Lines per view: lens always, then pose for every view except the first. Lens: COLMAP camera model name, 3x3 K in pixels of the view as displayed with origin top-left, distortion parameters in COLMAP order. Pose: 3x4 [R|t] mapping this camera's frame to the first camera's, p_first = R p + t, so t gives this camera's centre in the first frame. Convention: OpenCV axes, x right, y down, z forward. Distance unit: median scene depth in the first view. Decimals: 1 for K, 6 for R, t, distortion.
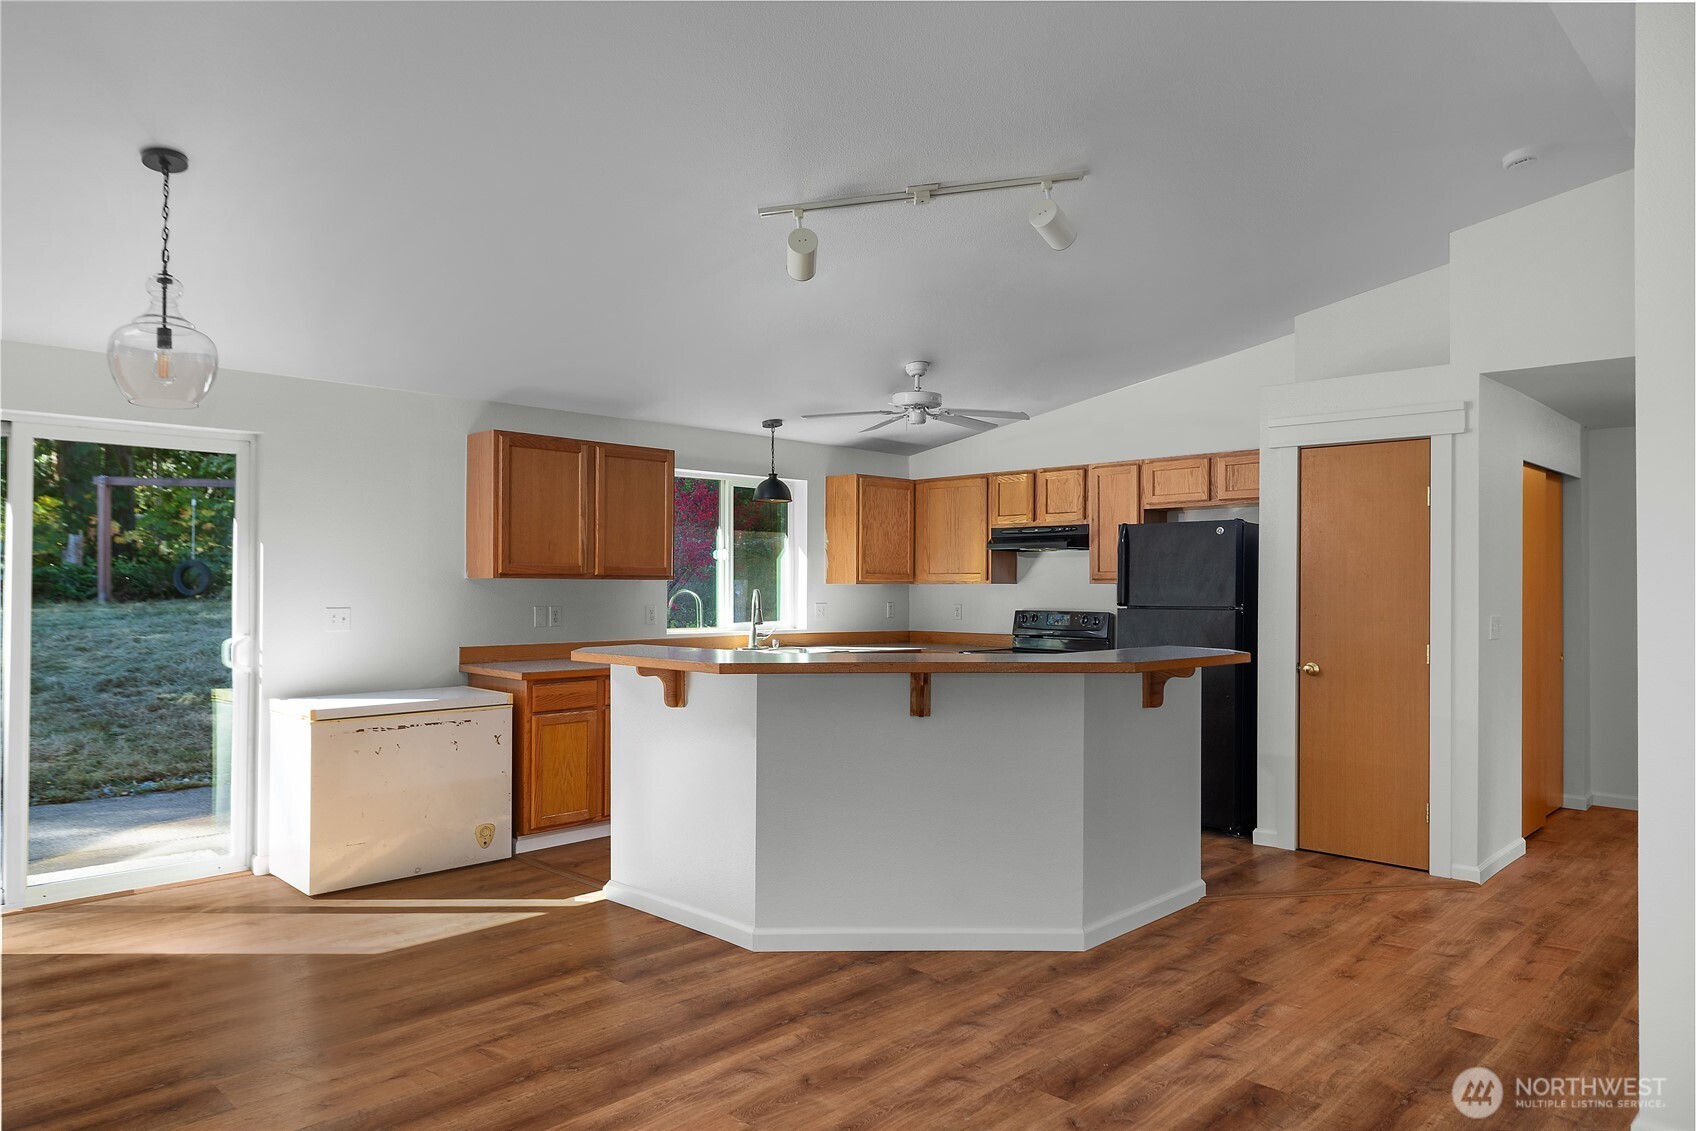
lens RADIAL K [[1077.6, 0, 823.0], [0, 1077.6, 575.7], [0, 0, 1]] dist [-0.001407, 0.000141]
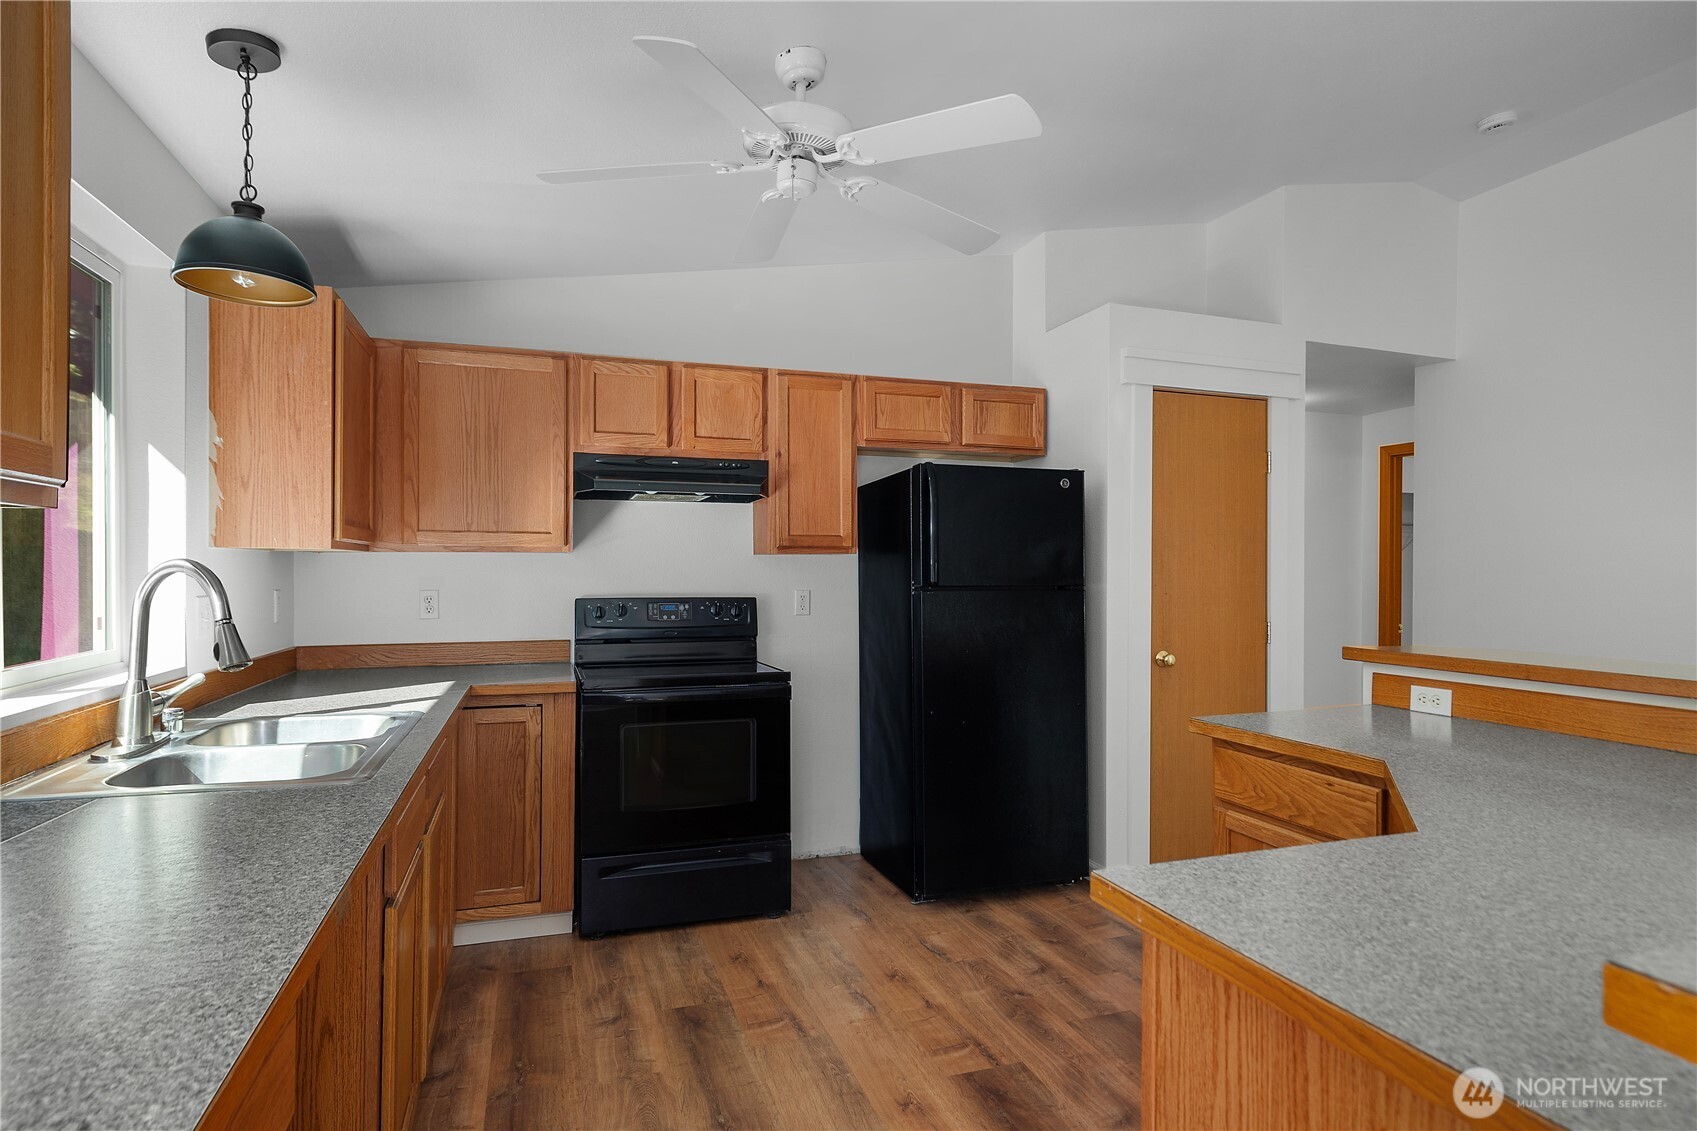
lens RADIAL K [[887.2, 0, 822.5], [0, 887.2, 569.3], [0, 0, 1]] dist [0.000151, 0.000206]
pose [[0.452537, 0.000543, 0.891745, -0.222497], [-0.013274, 0.999893, 0.006127, 0.013929], [-0.891647, -0.014610, 0.452496, 0.775004]]
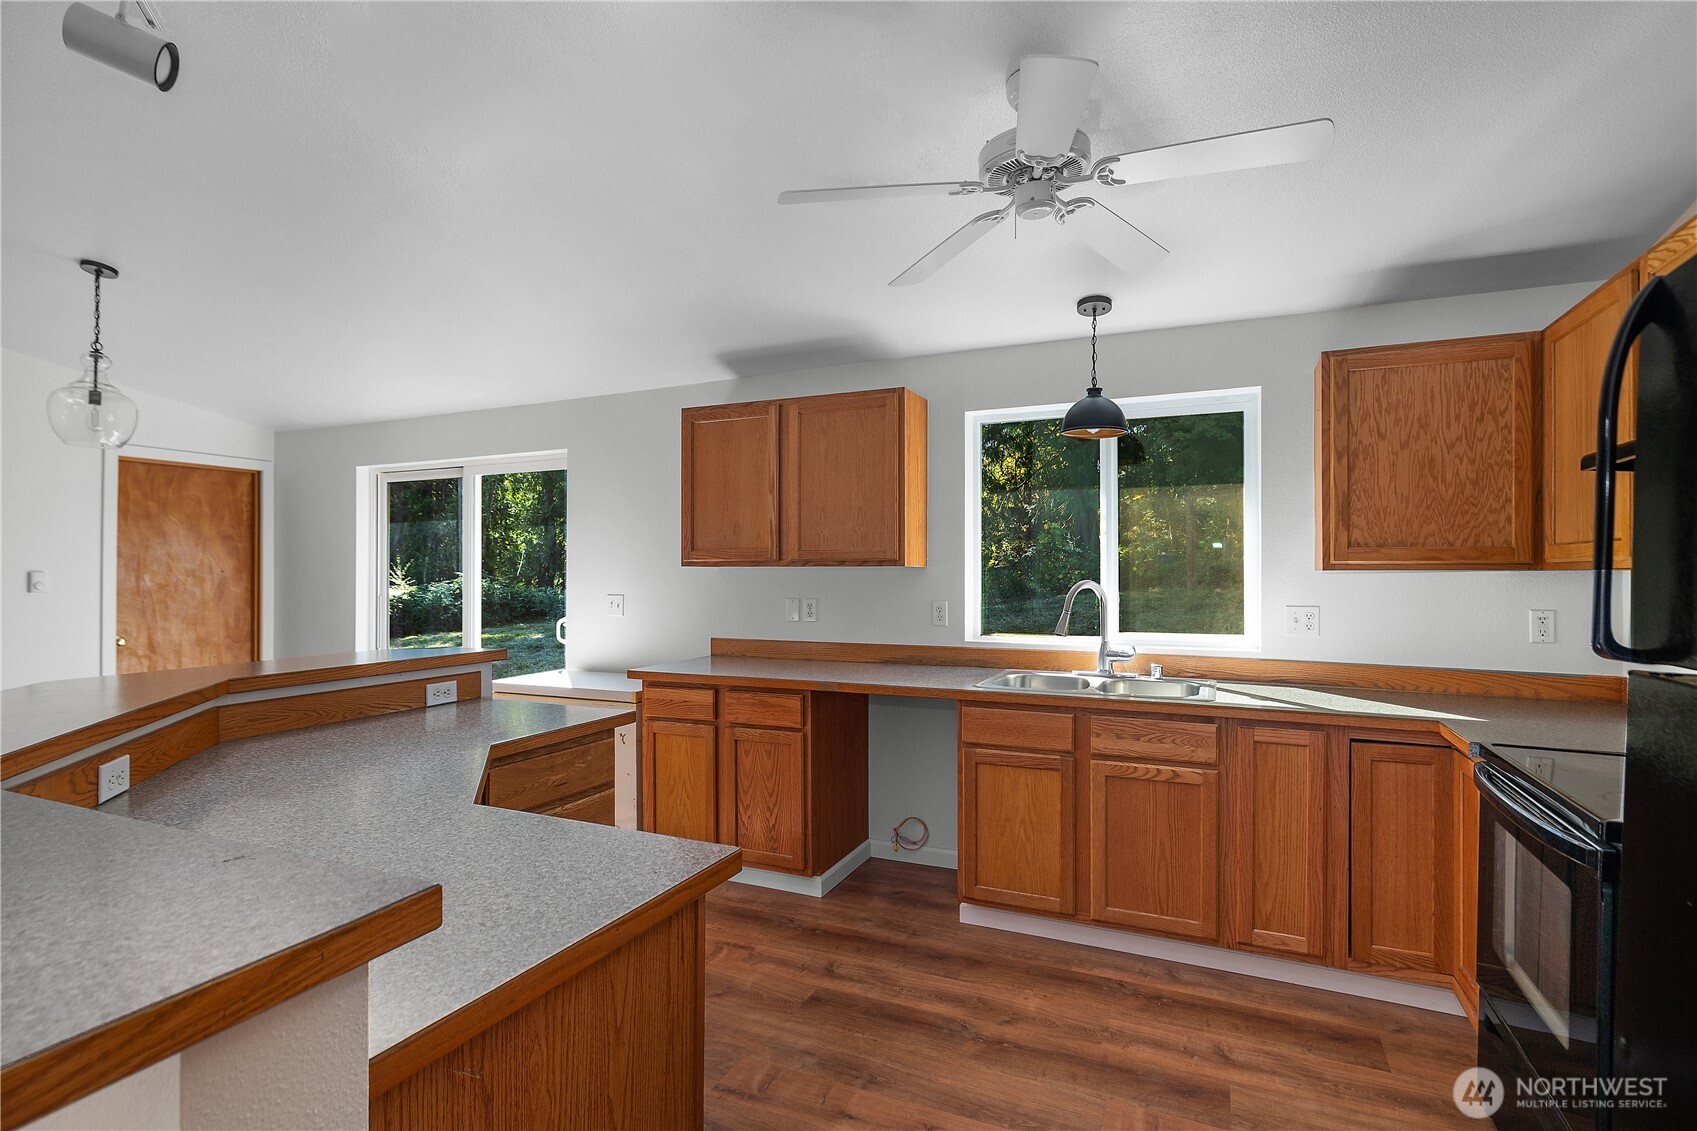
lens RADIAL K [[838.3, 0, 848.5], [0, 838.3, 565.5], [0, 0, 1]] dist [-0.000261, 0.000470]
pose [[0.358323, -0.012325, -0.933516, 0.369735], [0.010451, 0.999903, -0.009190, 0.007991], [0.933539, -0.006463, 0.358417, 0.753695]]
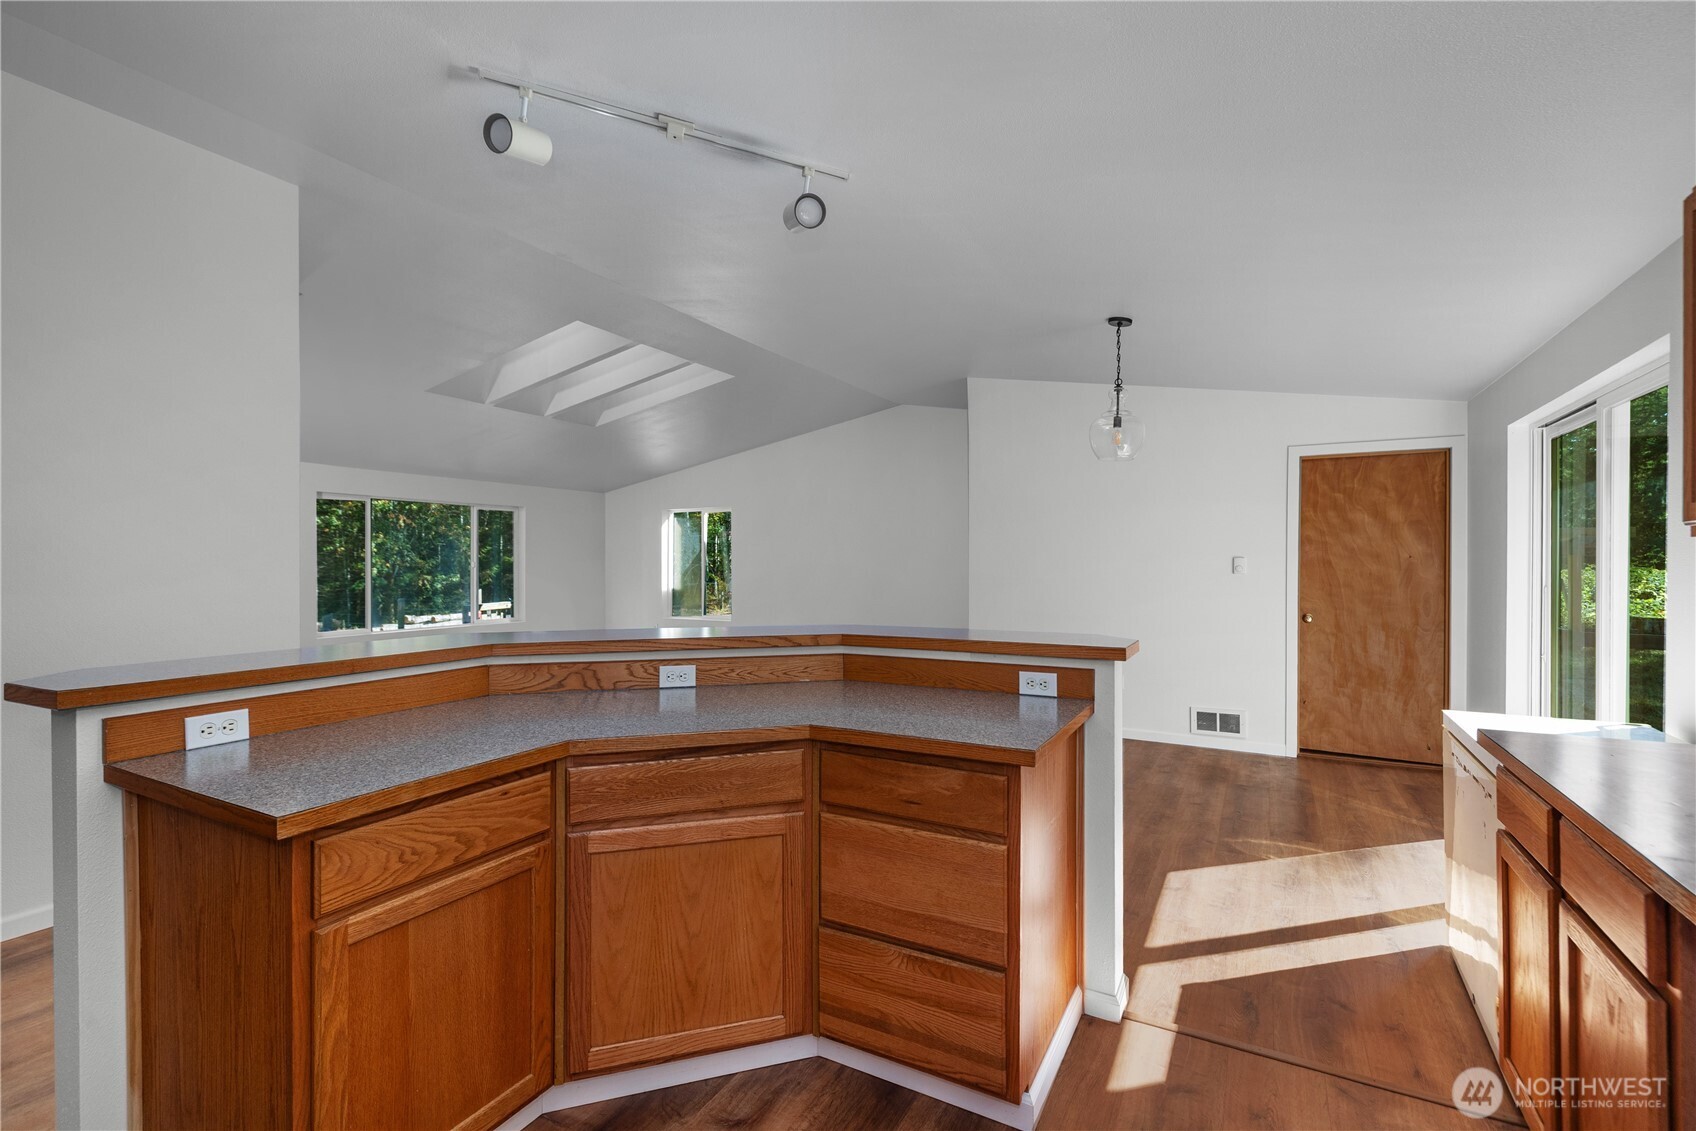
lens RADIAL K [[741.4, 0, 848.0], [0, 741.4, 565.5], [0, 0, 1]] dist [0.000397, 0.000030]
pose [[-0.958756, -0.001957, -0.284224, 0.084338], [-0.000507, 0.999986, -0.005176, 0.012612], [0.284230, -0.004818, -0.958744, 1.021876]]
